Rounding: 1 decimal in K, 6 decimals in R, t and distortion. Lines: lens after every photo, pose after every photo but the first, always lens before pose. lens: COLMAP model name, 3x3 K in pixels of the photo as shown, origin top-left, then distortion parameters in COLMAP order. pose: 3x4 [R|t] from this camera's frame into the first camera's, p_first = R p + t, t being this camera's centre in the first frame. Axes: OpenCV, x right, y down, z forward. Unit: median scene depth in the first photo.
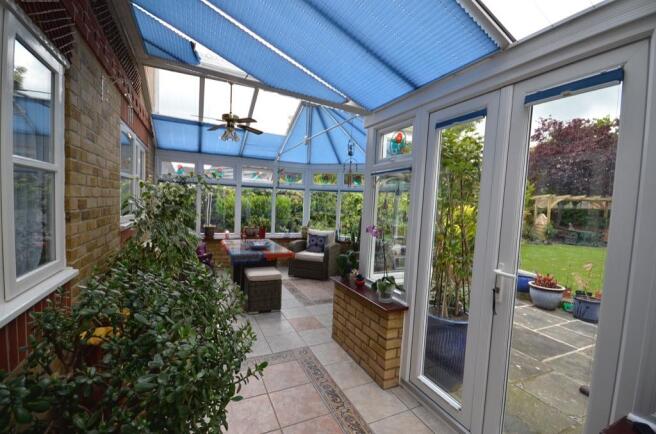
lens RADIAL K [[287.6, 0, 327.6], [0, 287.6, 219.9], [0, 0, 1]] dist [0.001805, -0.003063]
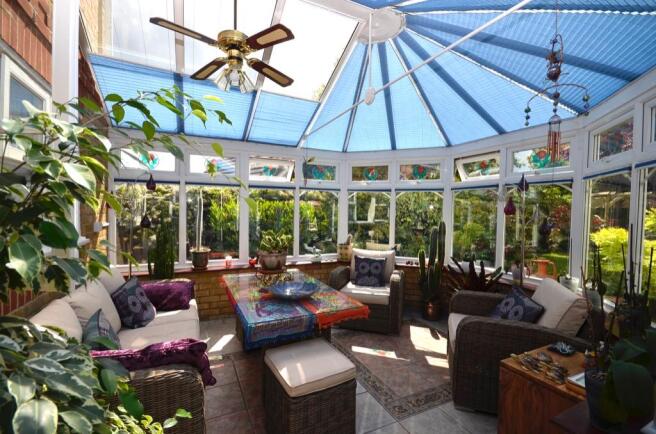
lens RADIAL K [[294.6, 0, 326.3], [0, 294.6, 222.1], [0, 0, 1]] dist [-0.010887, -0.000696]
pose [[0.999538, -0.029985, 0.005035, -0.147674], [0.030083, 0.999332, -0.020752, -0.019675], [-0.004410, 0.020893, 0.999772, 0.383065]]
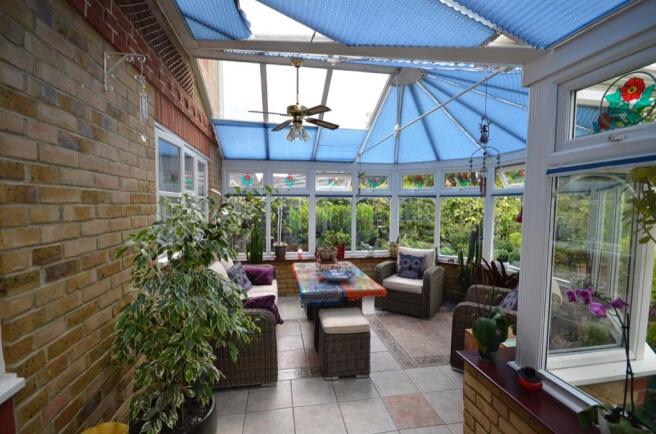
lens RADIAL K [[294.6, 0, 327.3], [0, 294.6, 221.0], [0, 0, 1]] dist [-0.010887, -0.000696]
pose [[0.964548, -0.023662, -0.262843, -0.048173], [0.021421, 0.999706, -0.011388, -0.038582], [0.263035, 0.005354, 0.964771, 0.206493]]
